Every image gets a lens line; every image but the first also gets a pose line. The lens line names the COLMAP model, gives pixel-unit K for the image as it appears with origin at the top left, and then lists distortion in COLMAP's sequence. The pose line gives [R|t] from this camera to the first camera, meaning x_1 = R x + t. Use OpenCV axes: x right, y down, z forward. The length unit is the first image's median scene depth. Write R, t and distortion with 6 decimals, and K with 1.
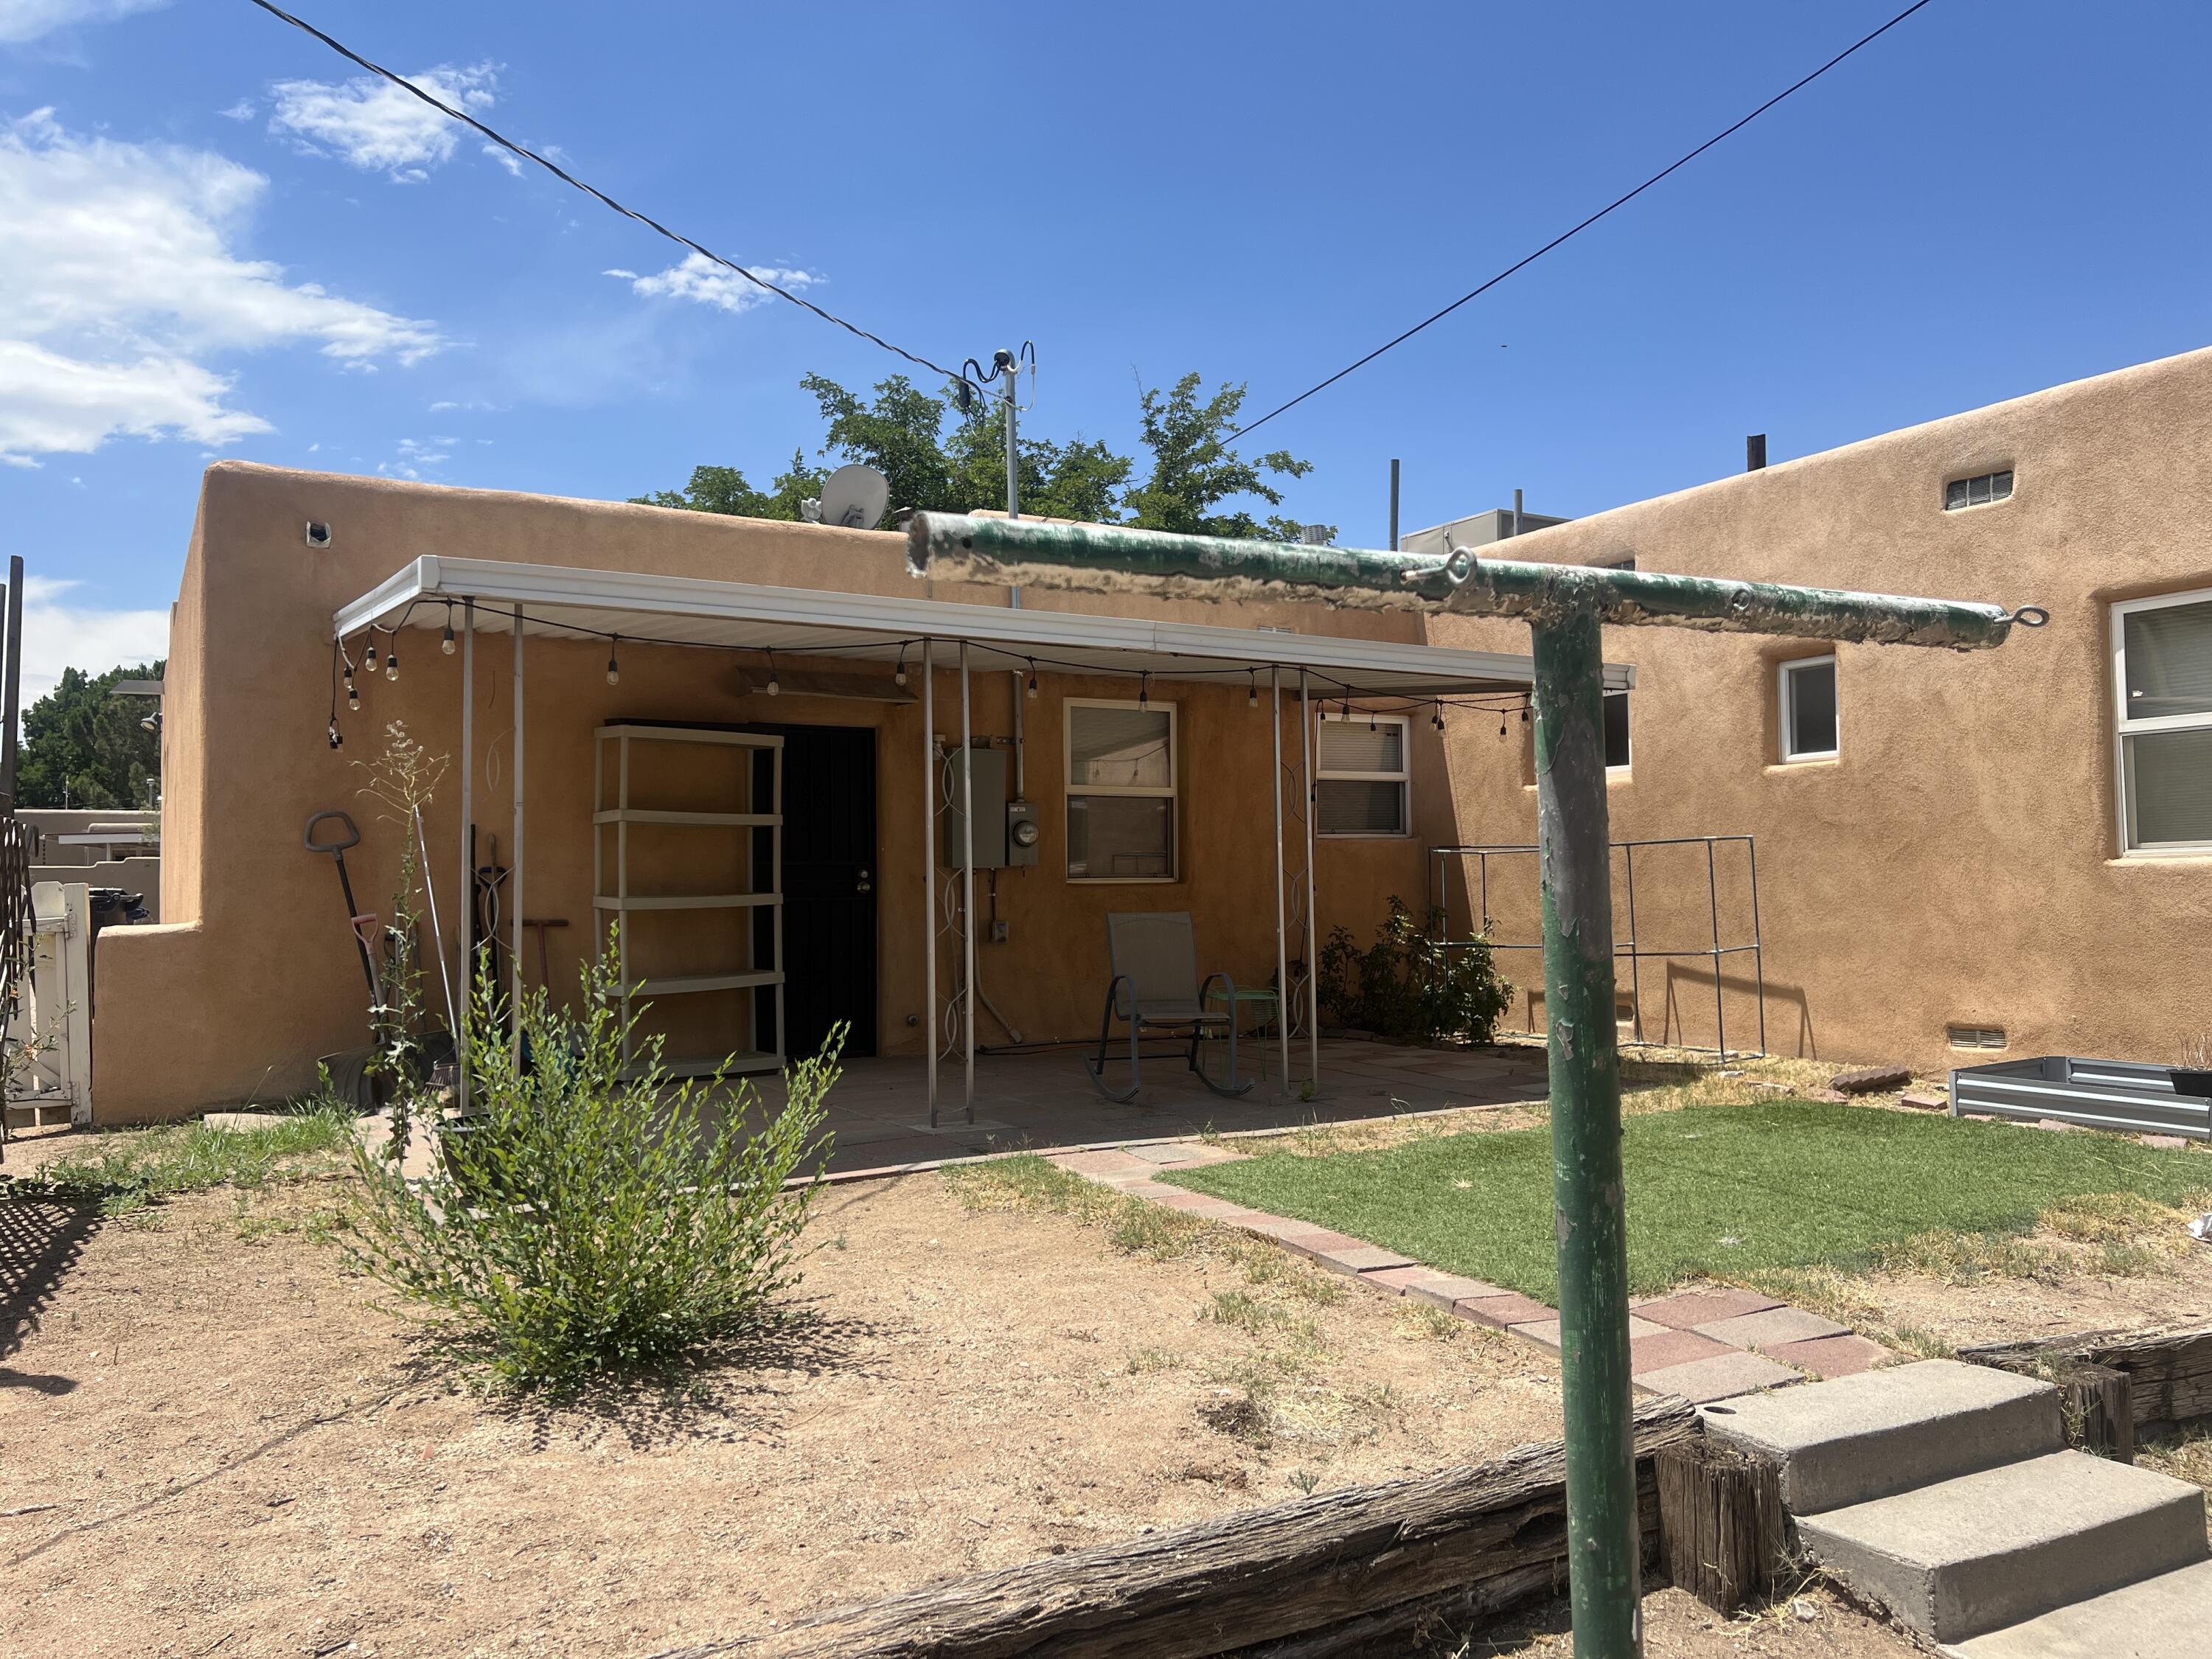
lens RADIAL K [[1655.4, 0, 1104.3], [0, 1655.4, 829.5], [0, 0, 1]] dist [0.001483, -0.004362]
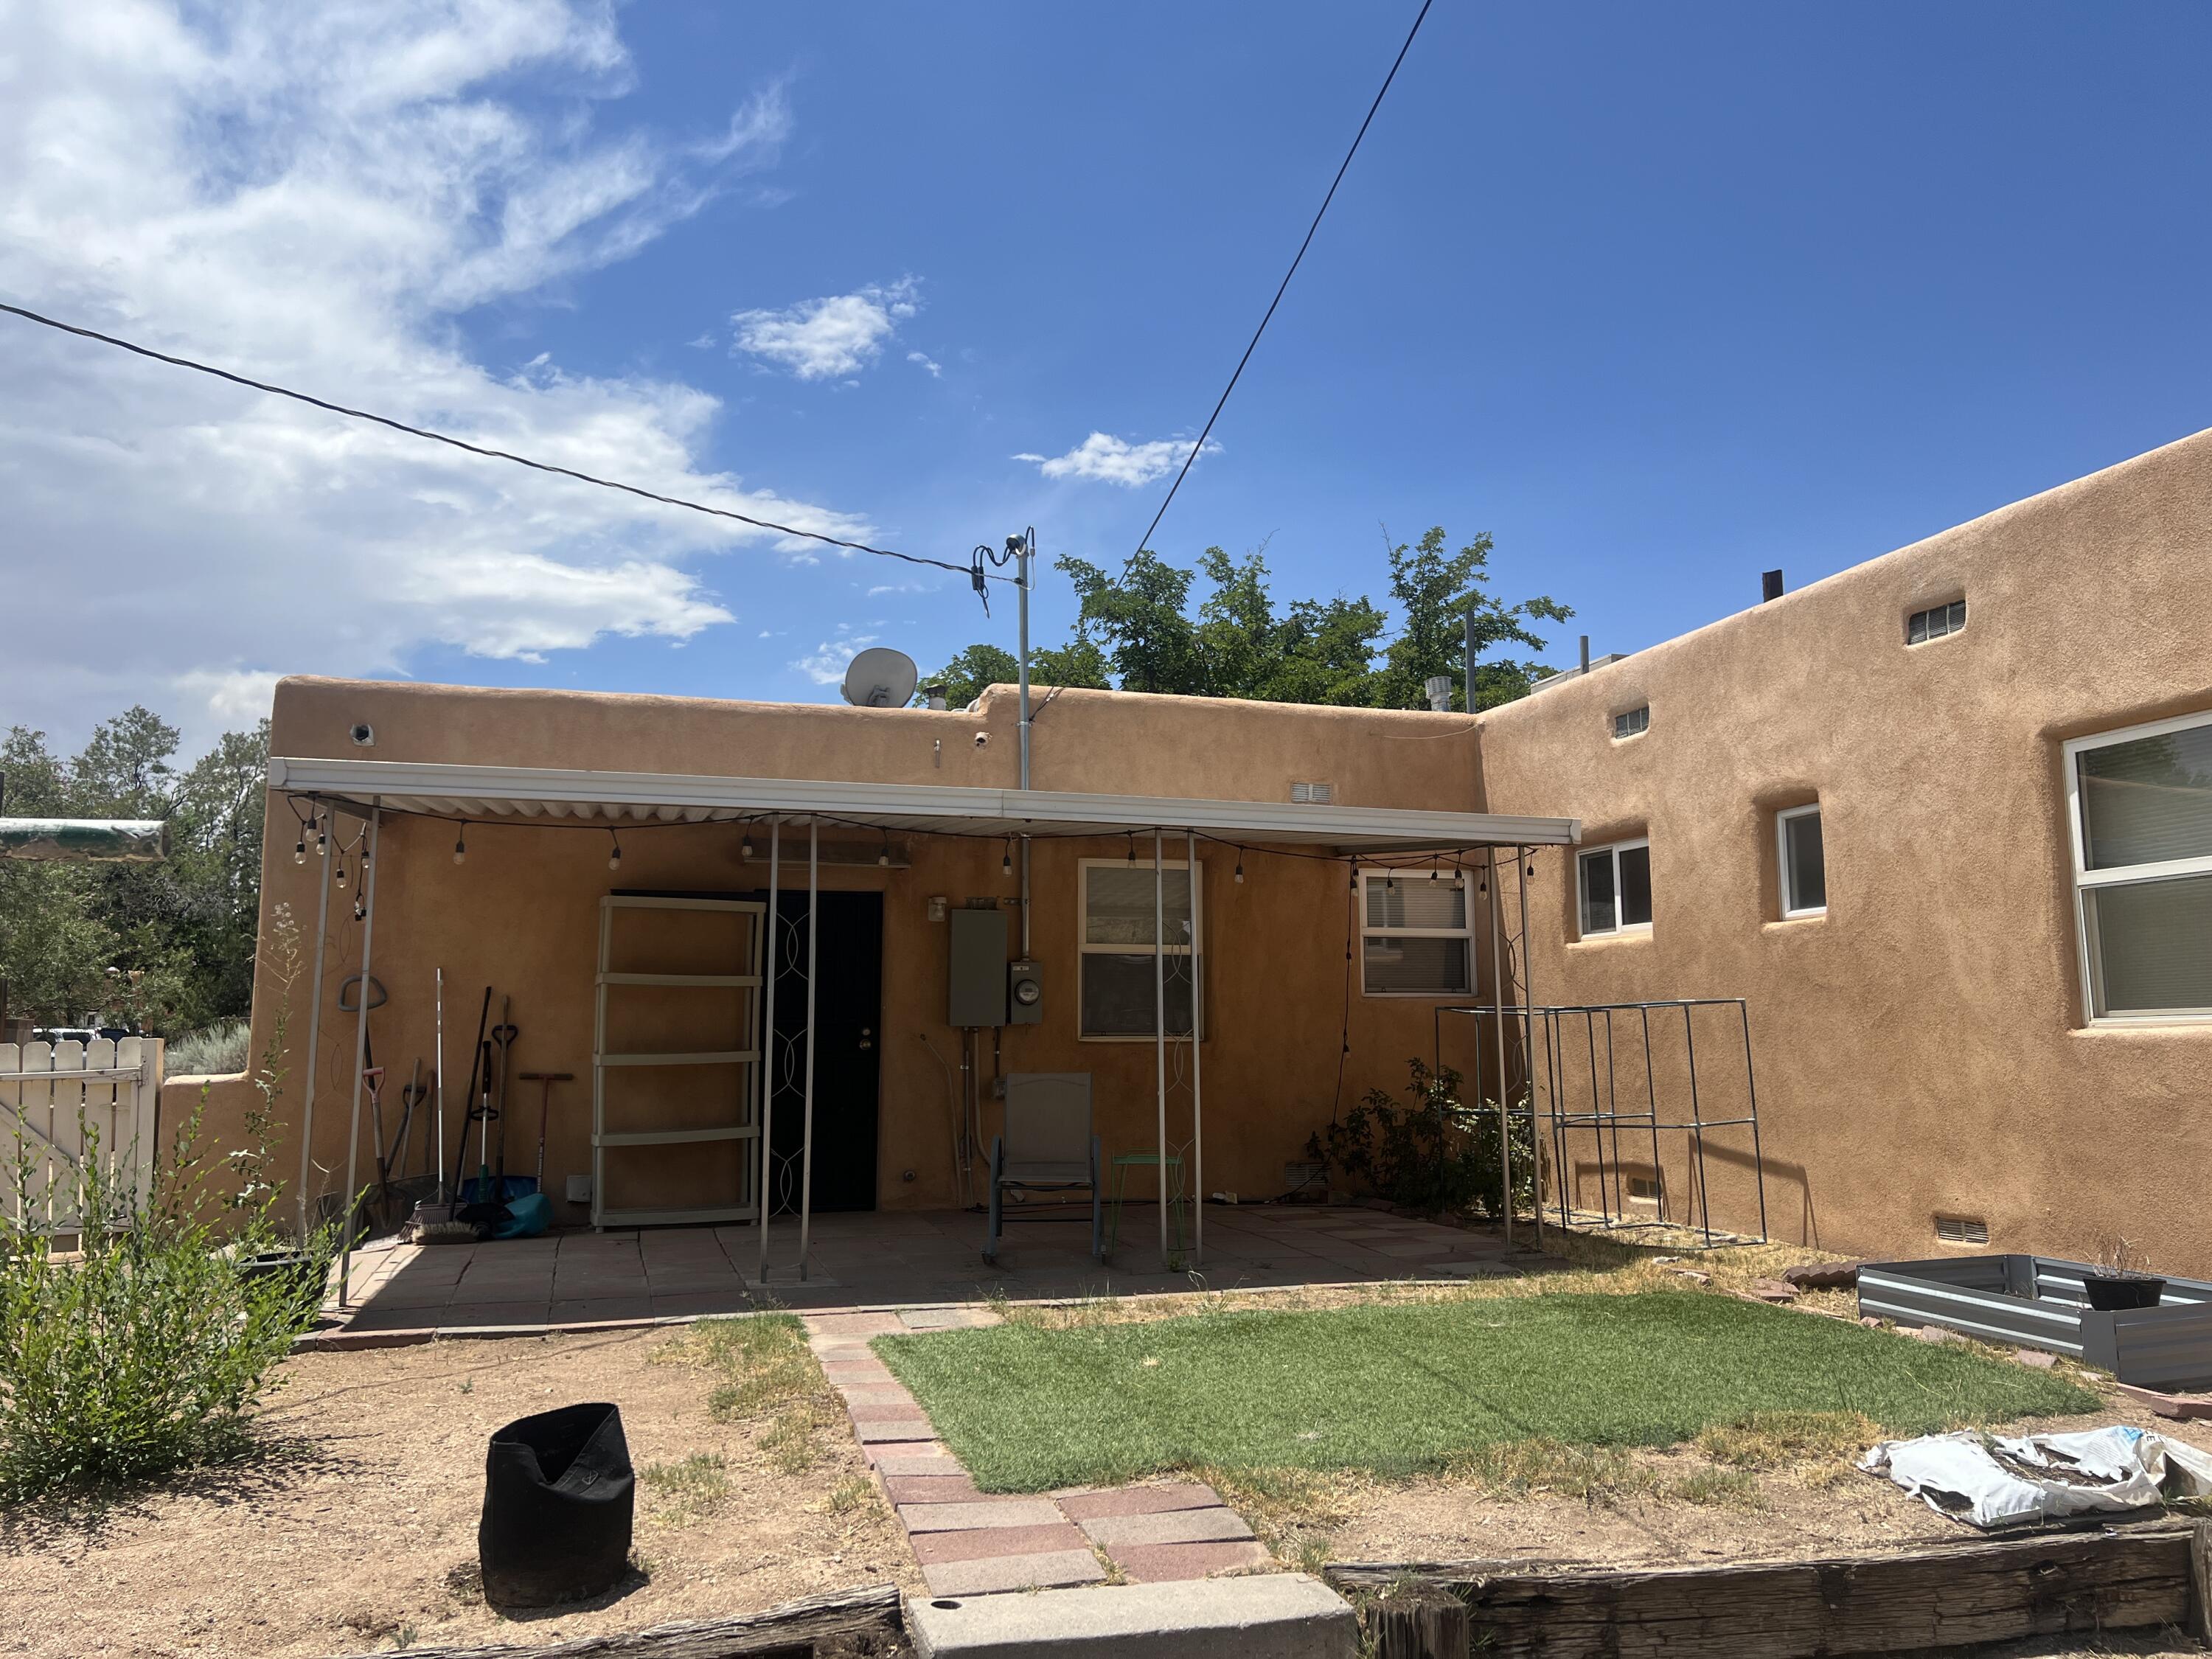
lens RADIAL K [[1655.4, 0, 1105.9], [0, 1655.4, 825.9], [0, 0, 1]] dist [0.001483, -0.004362]
pose [[0.972090, -0.022018, -0.233574, 0.270097], [0.000104, 0.995627, -0.093422, -0.006308], [0.234609, 0.090790, 0.967841, 0.012586]]
